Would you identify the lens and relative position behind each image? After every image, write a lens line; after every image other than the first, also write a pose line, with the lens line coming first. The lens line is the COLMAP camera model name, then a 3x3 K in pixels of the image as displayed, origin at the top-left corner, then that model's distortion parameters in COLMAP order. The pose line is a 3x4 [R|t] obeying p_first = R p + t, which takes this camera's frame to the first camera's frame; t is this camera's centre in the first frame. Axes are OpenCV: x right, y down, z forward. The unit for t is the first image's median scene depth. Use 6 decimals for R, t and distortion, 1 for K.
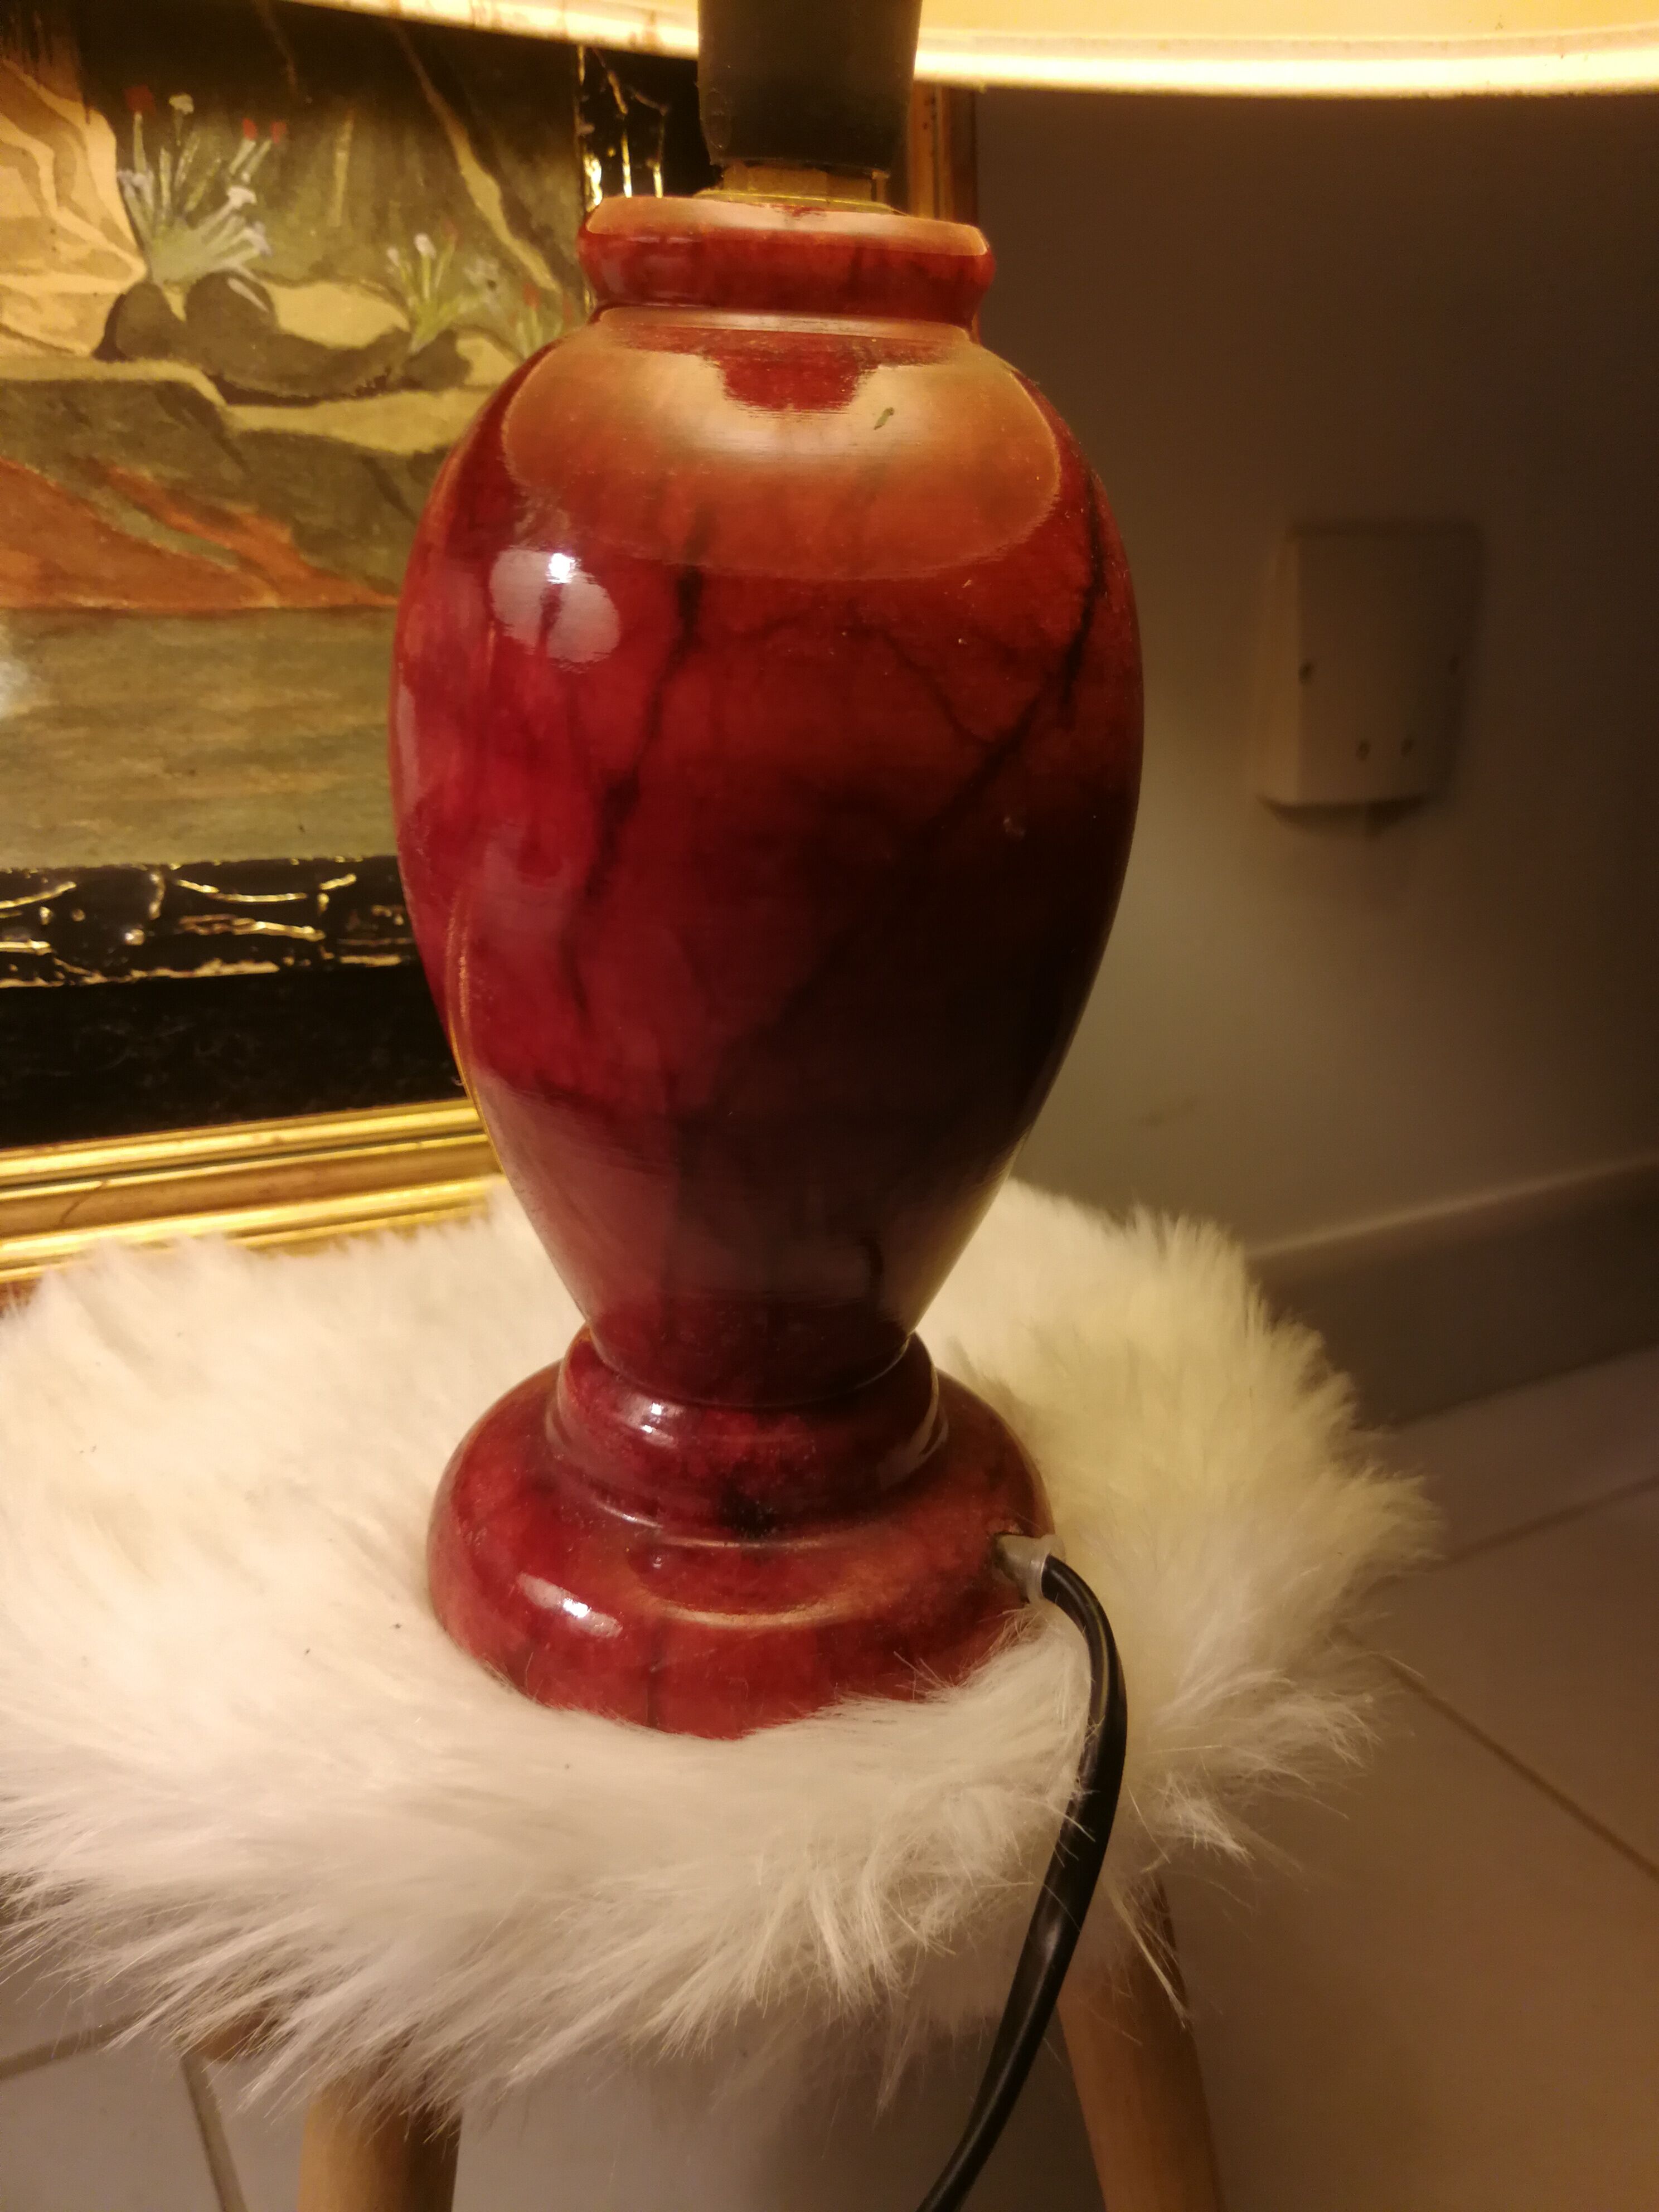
lens RADIAL K [[1818.3, 0, 823.0], [0, 1818.3, 1104.9], [0, 0, 1]] dist [-0.016488, 0.008668]
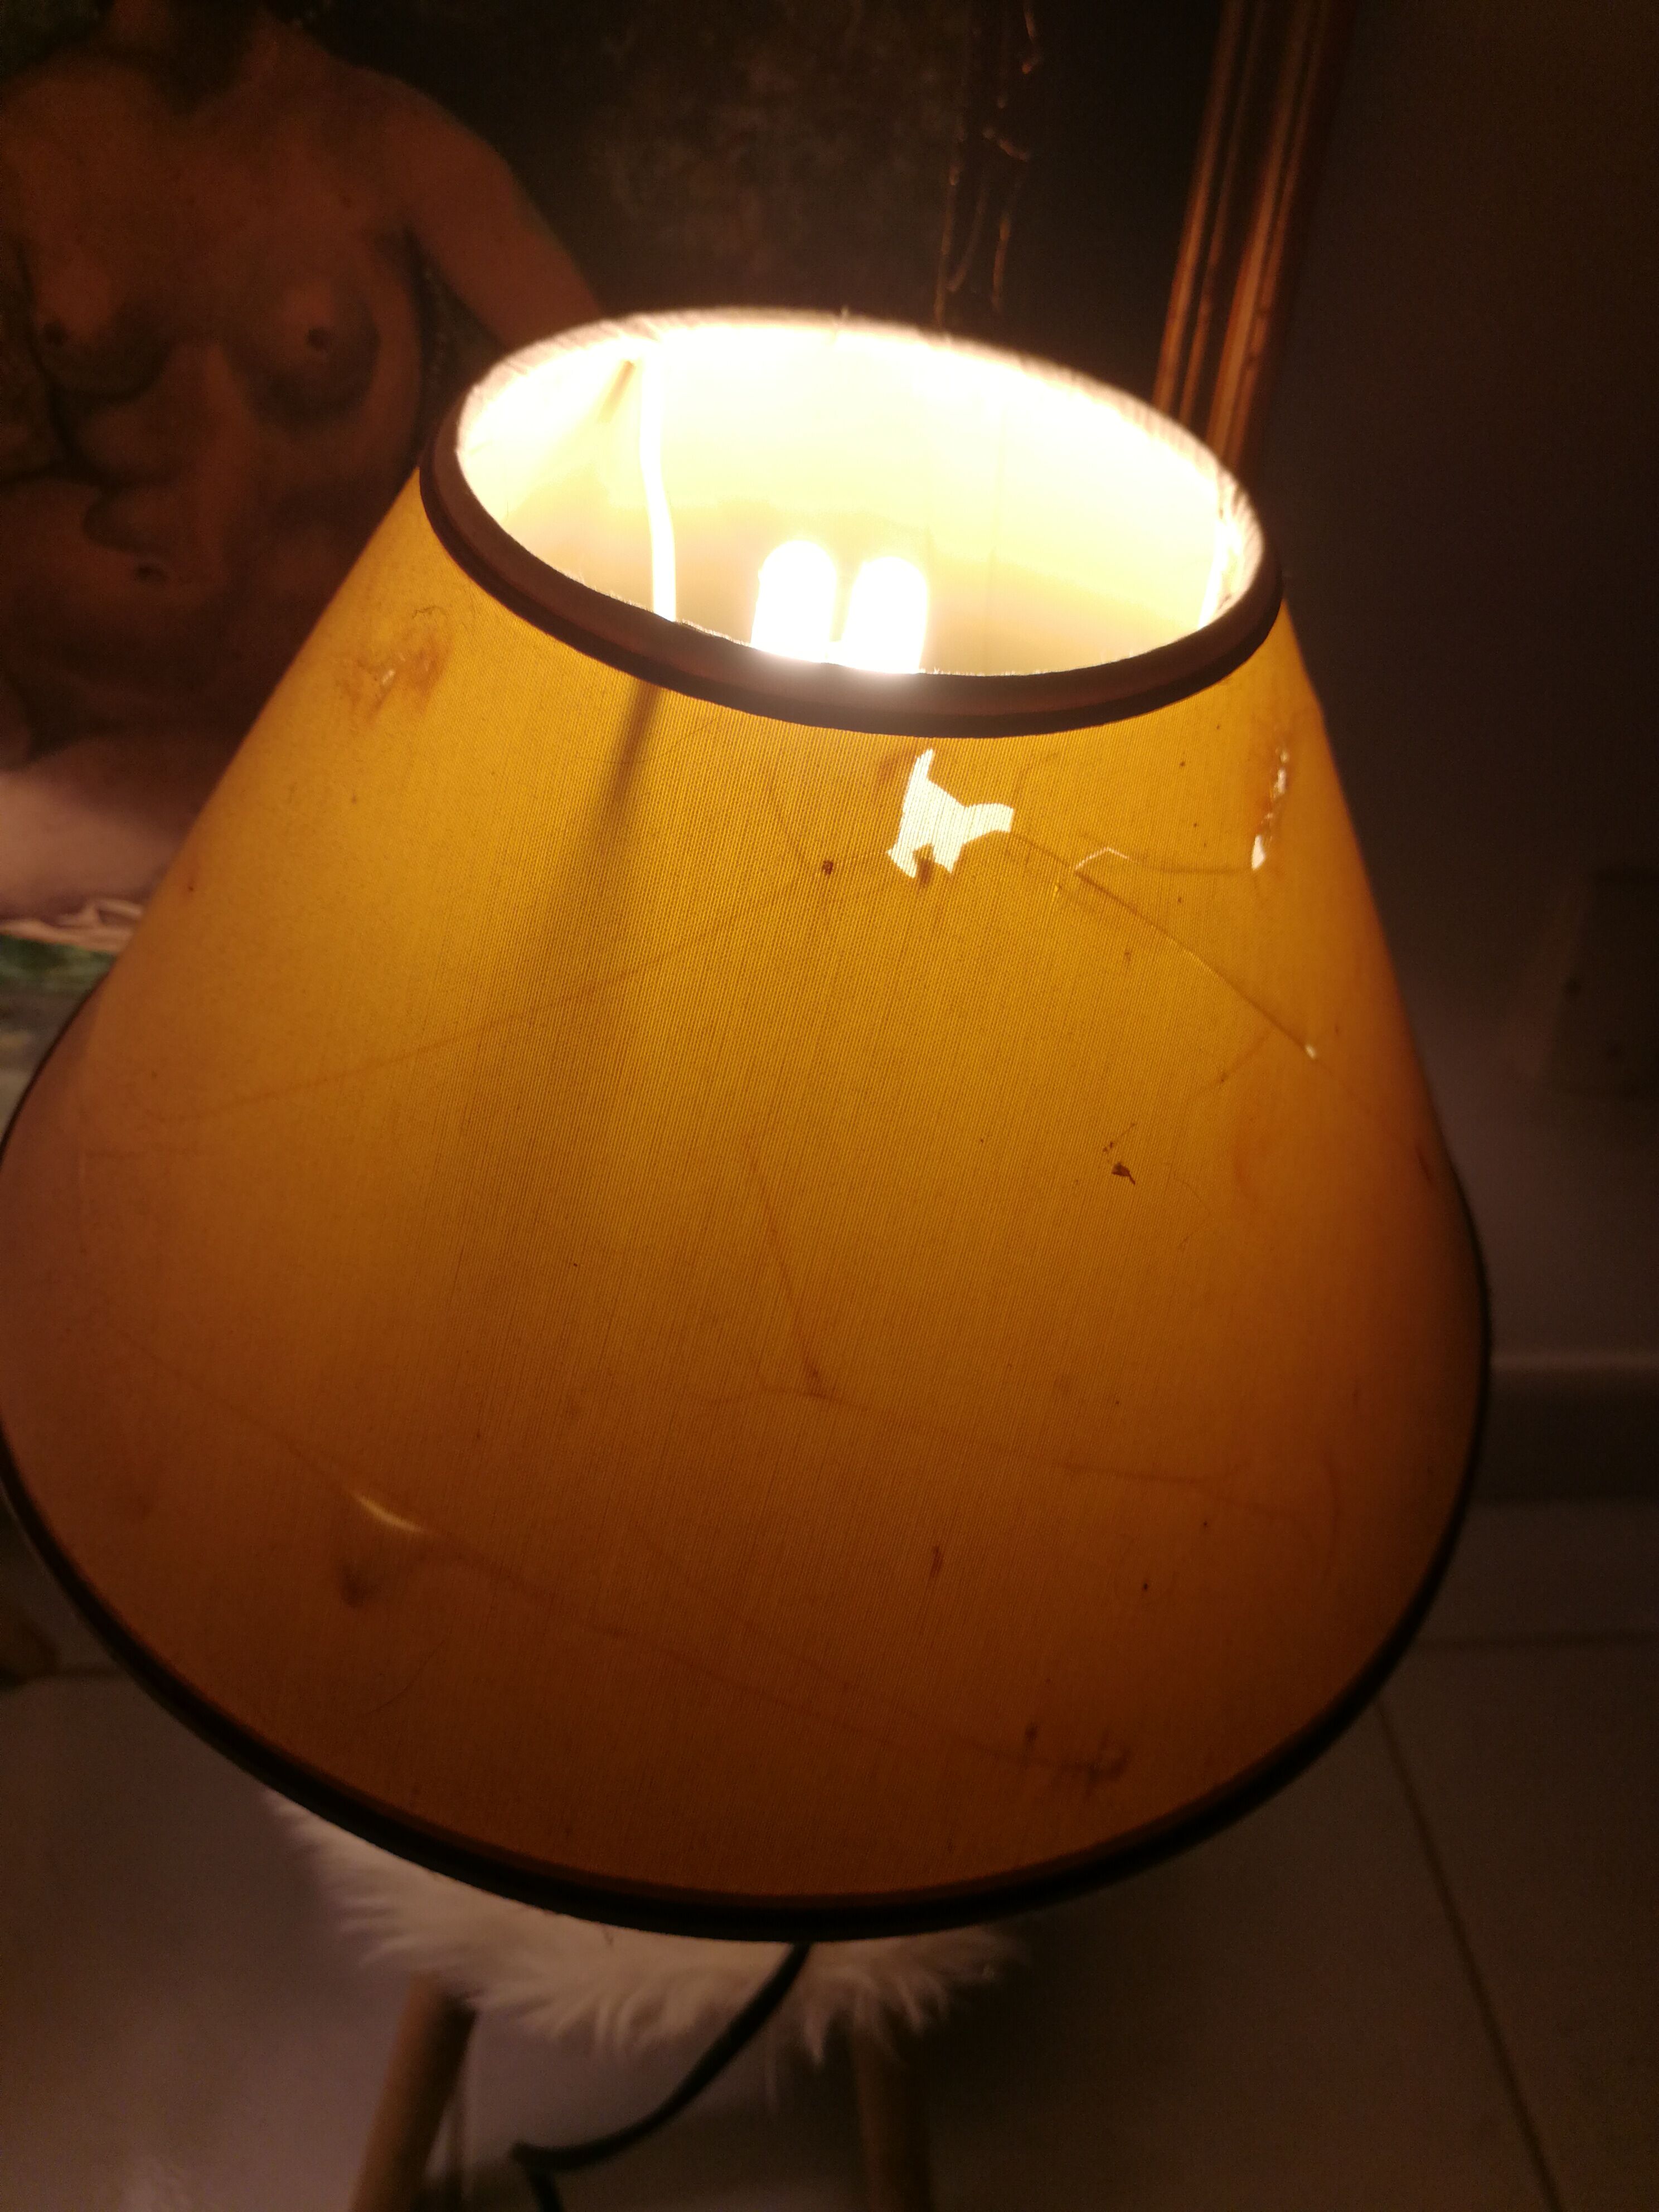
lens RADIAL K [[1849.9, 0, 873.3], [0, 1849.9, 1111.9], [0, 0, 1]] dist [-0.005453, -0.006296]
pose [[0.918556, 0.305891, -0.250371, 0.315027], [-0.213047, 0.916620, 0.338259, -0.821406], [0.332965, -0.257369, 0.907136, -0.373150]]
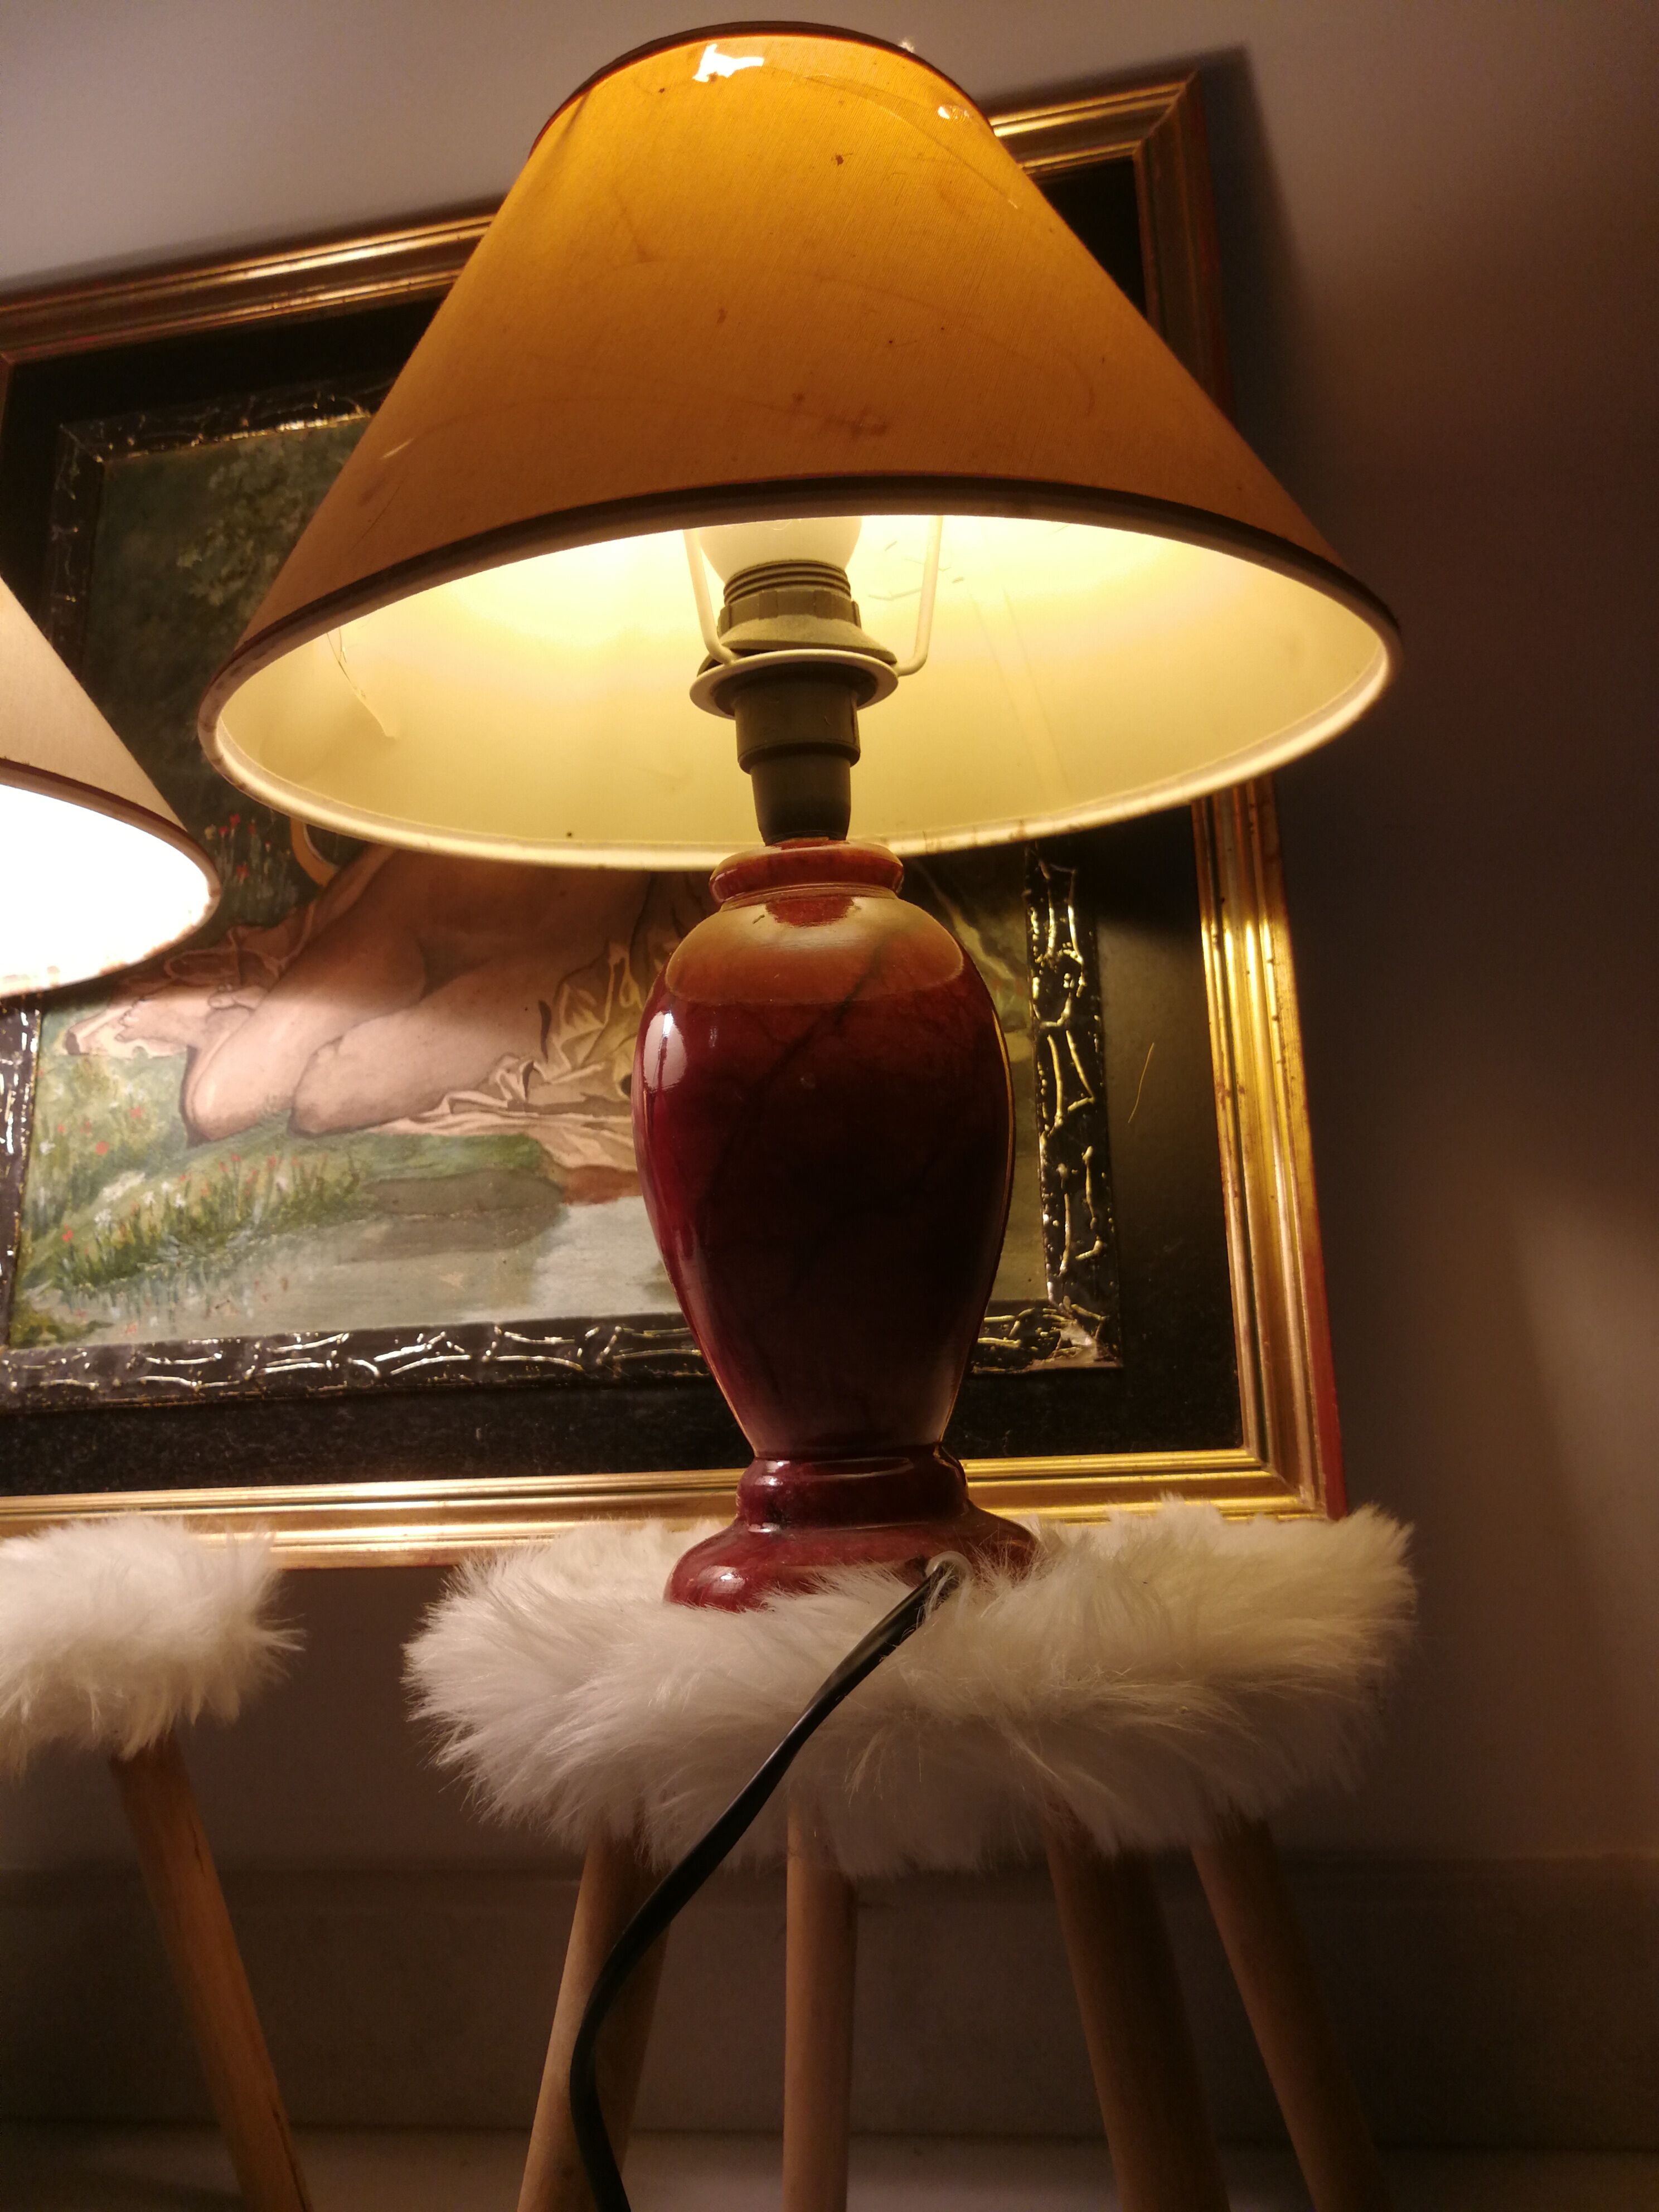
lens RADIAL K [[1818.3, 0, 823.0], [0, 1818.3, 1104.9], [0, 0, 1]] dist [-0.016488, 0.008668]
pose [[0.759405, -0.175776, -0.626424, 0.821984], [-0.136319, 0.898455, -0.417367, 0.420858], [0.636177, 0.402344, 0.658329, -0.201327]]
